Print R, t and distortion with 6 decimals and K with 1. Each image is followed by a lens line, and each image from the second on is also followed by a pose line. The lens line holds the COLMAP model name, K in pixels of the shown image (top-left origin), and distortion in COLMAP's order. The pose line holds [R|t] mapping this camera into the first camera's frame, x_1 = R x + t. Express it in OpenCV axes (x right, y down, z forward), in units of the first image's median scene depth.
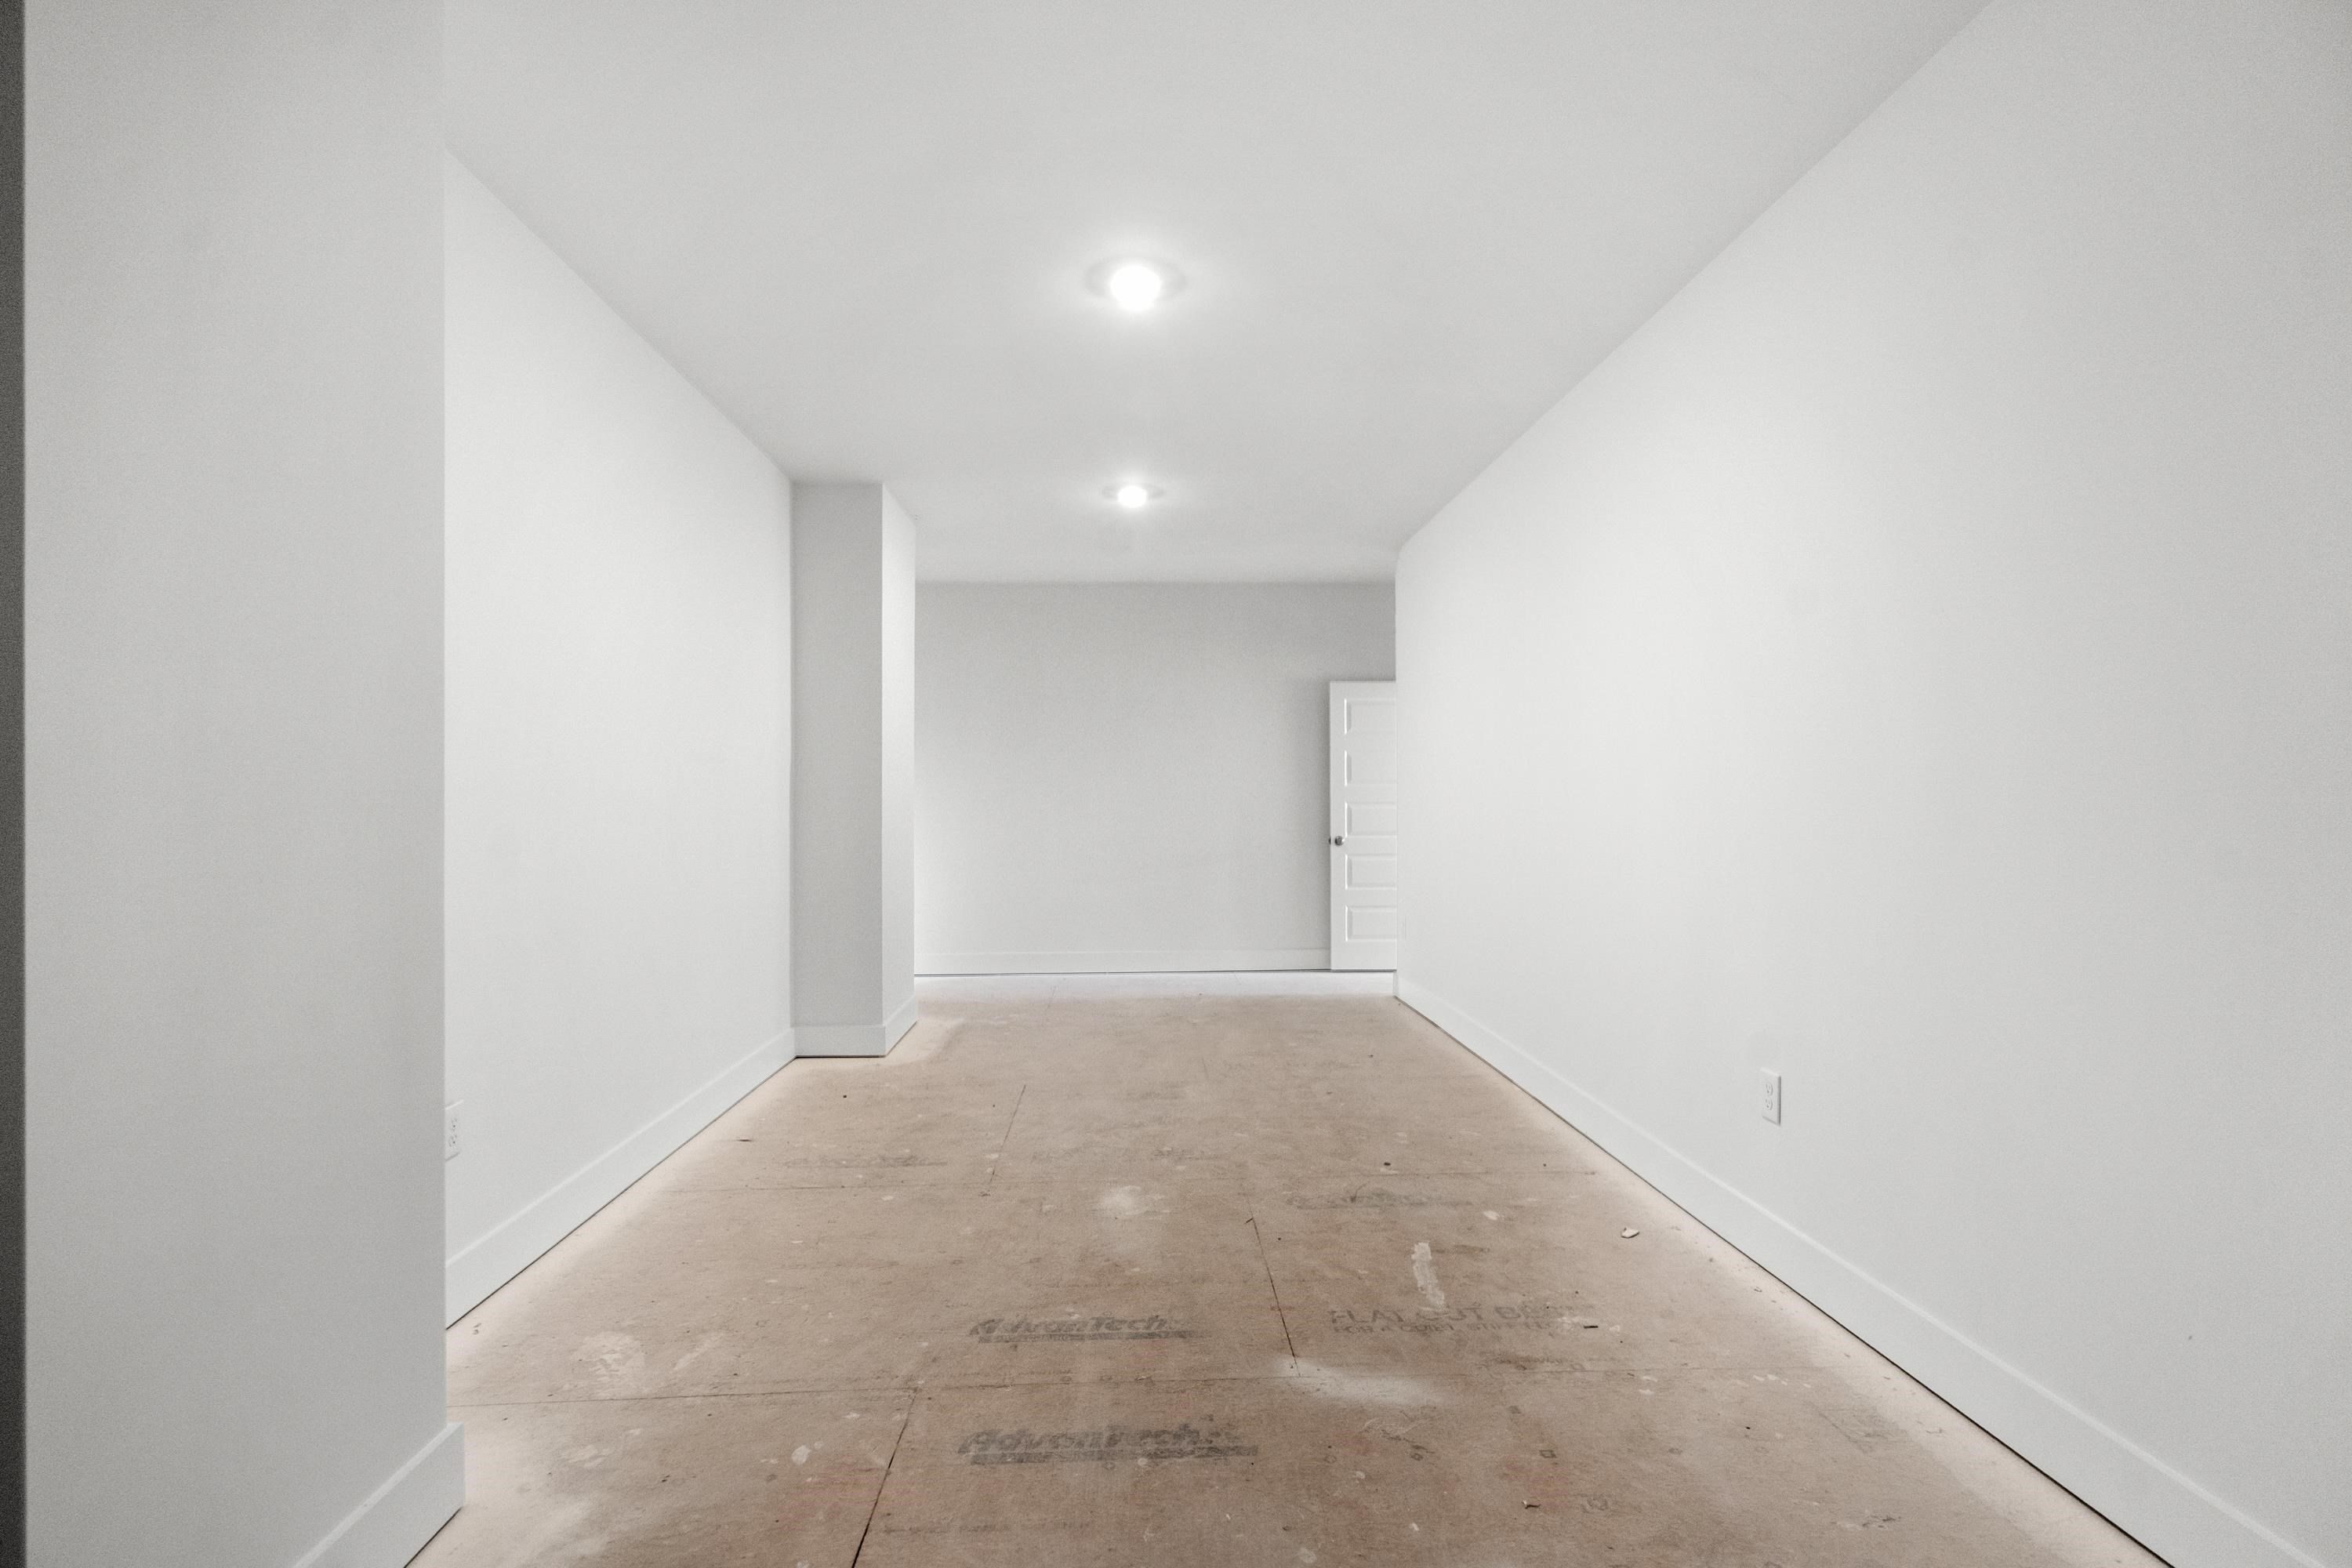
lens RADIAL K [[1075.9, 0, 1176.6], [0, 1075.9, 789.2], [0, 0, 1]] dist [-0.001606, 0.001615]
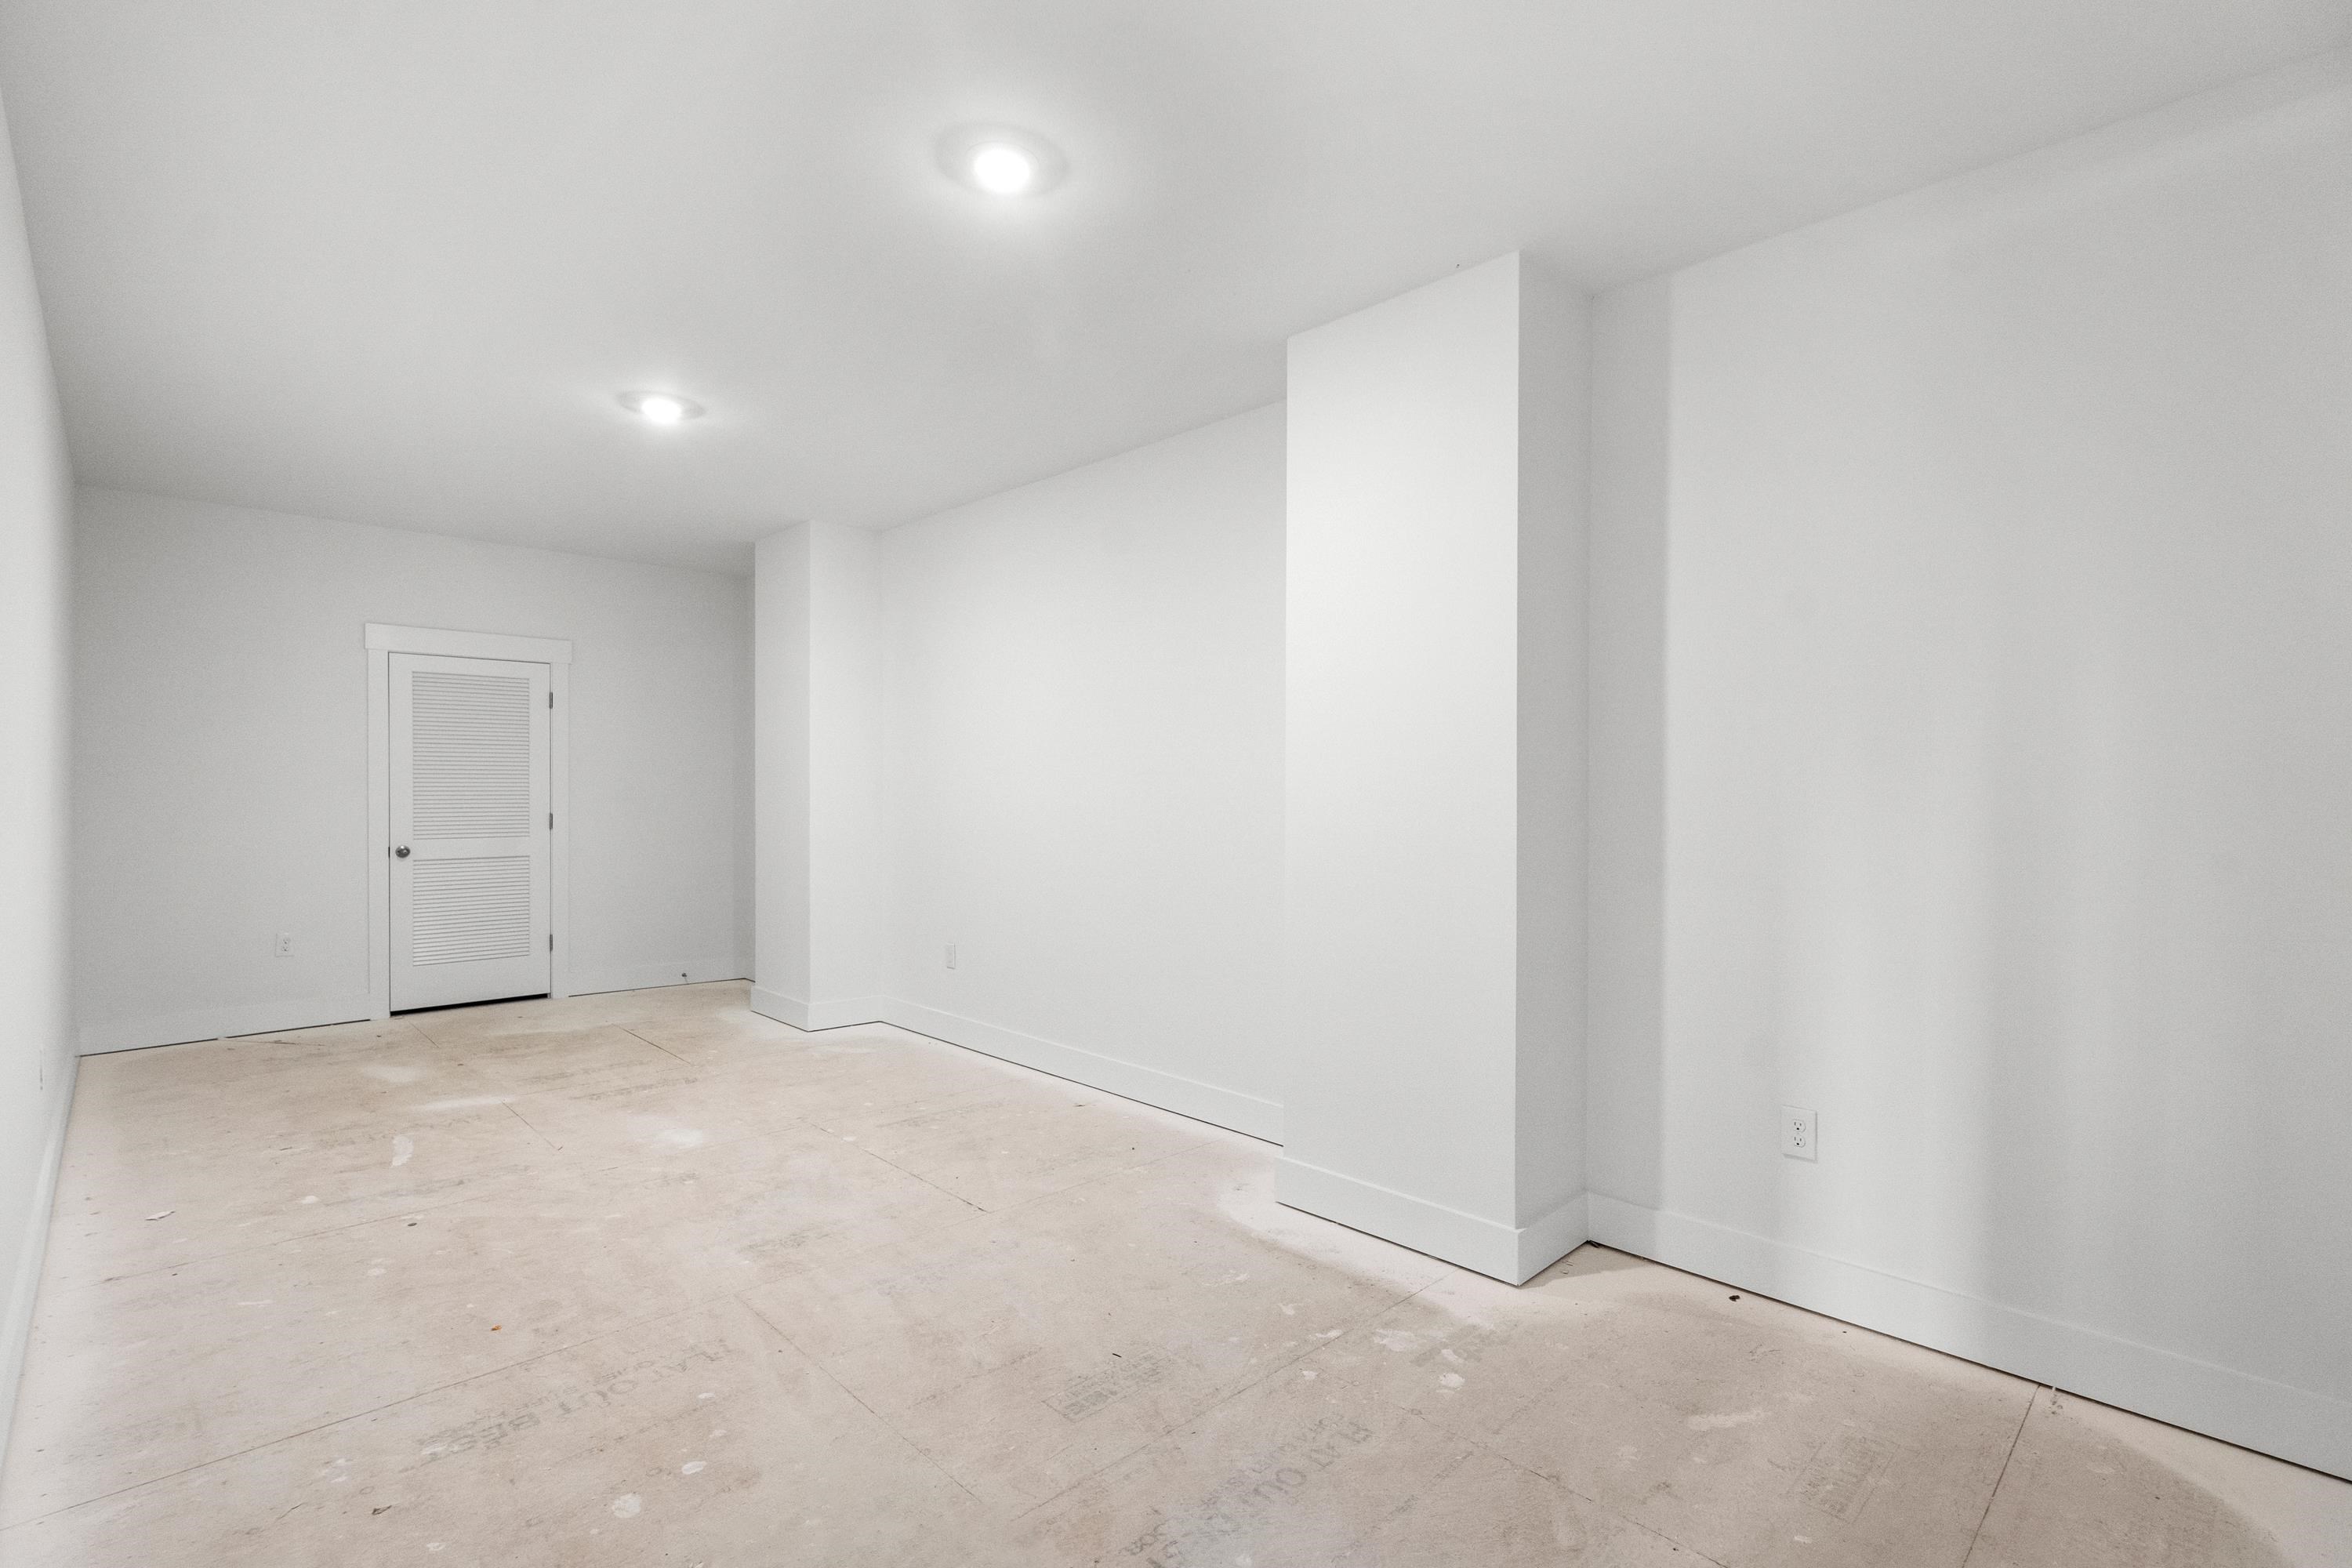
lens RADIAL K [[1075.9, 0, 1175.7], [0, 1075.9, 788.6], [0, 0, 1]] dist [-0.001606, 0.001615]
pose [[-0.745946, 0.000407, -0.666007, 0.351745], [0.005283, 0.999972, -0.005306, -0.007892], [0.665986, -0.007477, -0.745927, 2.315443]]
